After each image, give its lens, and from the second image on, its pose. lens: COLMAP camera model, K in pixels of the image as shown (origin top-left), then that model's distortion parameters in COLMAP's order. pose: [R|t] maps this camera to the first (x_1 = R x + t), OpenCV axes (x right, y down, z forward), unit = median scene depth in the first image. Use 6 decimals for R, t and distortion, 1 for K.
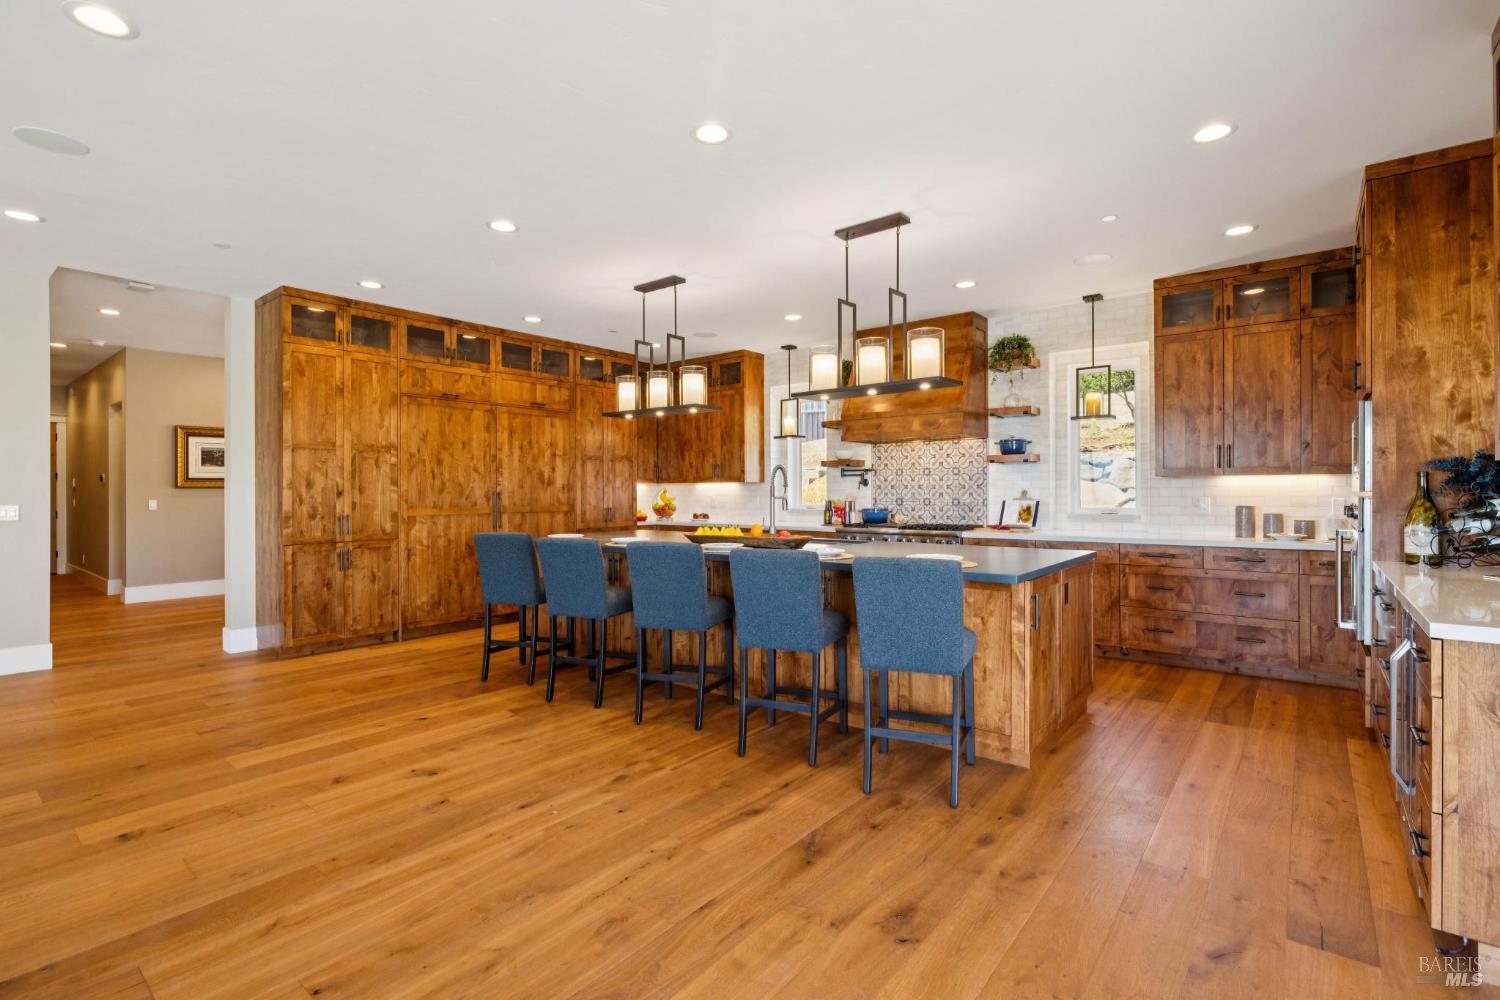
lens RADIAL K [[670.9, 0, 747.8], [0, 670.9, 492.0], [0, 0, 1]] dist [-0.009120, 0.000395]
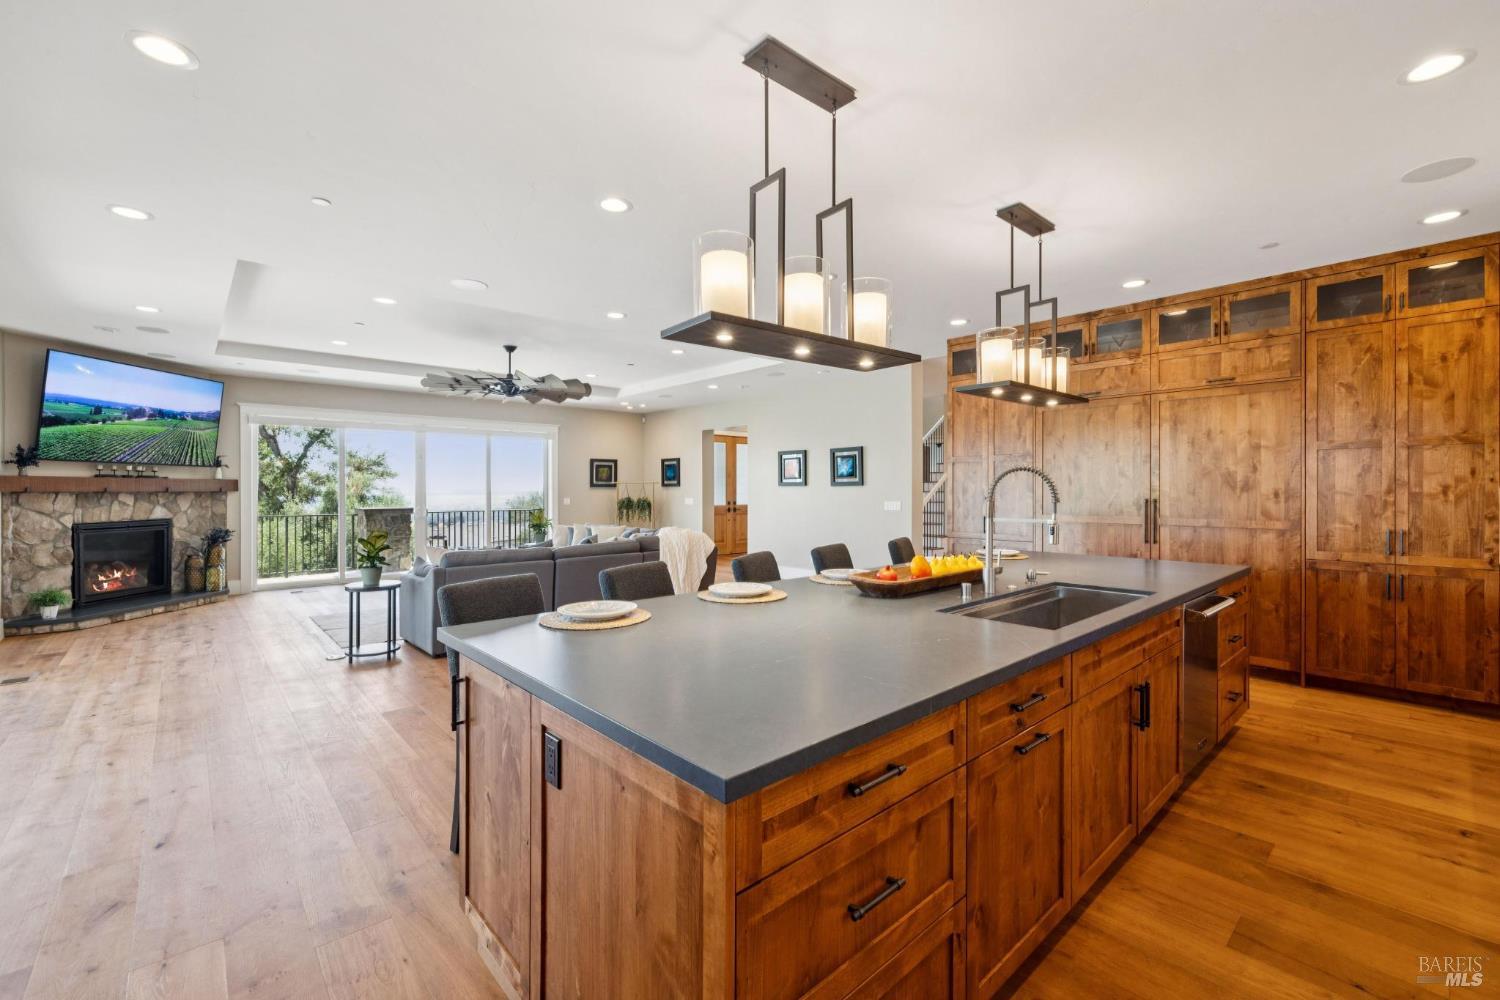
lens RADIAL K [[626.7, 0, 758.8], [0, 626.7, 492.1], [0, 0, 1]] dist [-0.004650, 0.000278]
pose [[-0.139767, 0.009697, -0.990137, 0.444048], [0.000206, 0.999952, 0.009764, -0.015973], [0.990184, 0.001160, -0.139763, 0.611778]]
